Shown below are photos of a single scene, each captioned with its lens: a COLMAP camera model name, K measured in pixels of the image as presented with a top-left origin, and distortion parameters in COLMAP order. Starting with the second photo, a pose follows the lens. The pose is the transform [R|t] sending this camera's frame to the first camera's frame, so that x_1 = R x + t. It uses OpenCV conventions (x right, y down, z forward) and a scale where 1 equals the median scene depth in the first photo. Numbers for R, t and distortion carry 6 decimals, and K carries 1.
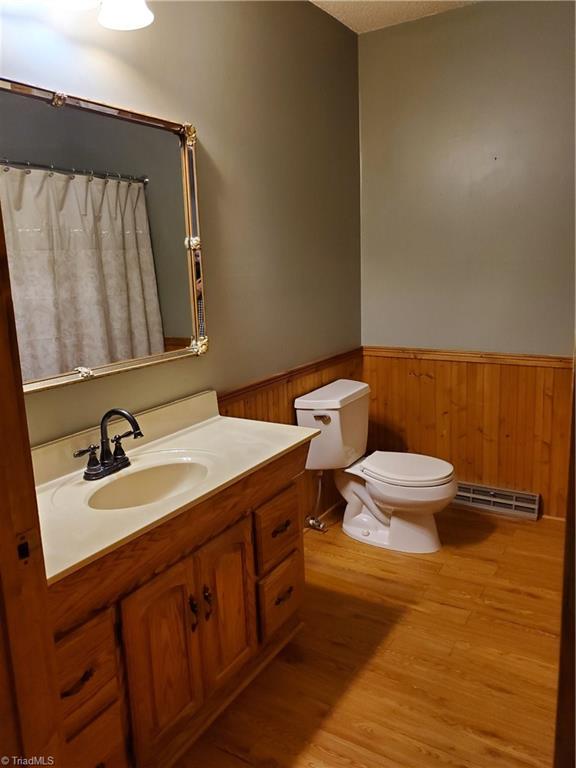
lens RADIAL K [[606.5, 0, 291.5], [0, 606.5, 378.3], [0, 0, 1]] dist [0.010191, -0.016004]
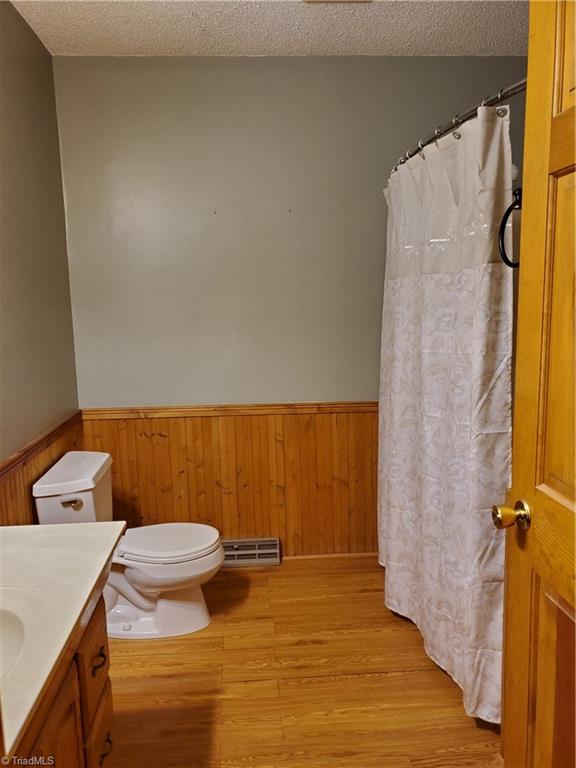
lens RADIAL K [[606.5, 0, 287.0], [0, 606.5, 388.1], [0, 0, 1]] dist [0.010191, -0.016004]
pose [[0.812938, -0.071855, 0.577901, -0.164380], [0.106172, 0.994014, -0.025760, -0.034537], [-0.572590, 0.082299, 0.815701, 0.140373]]
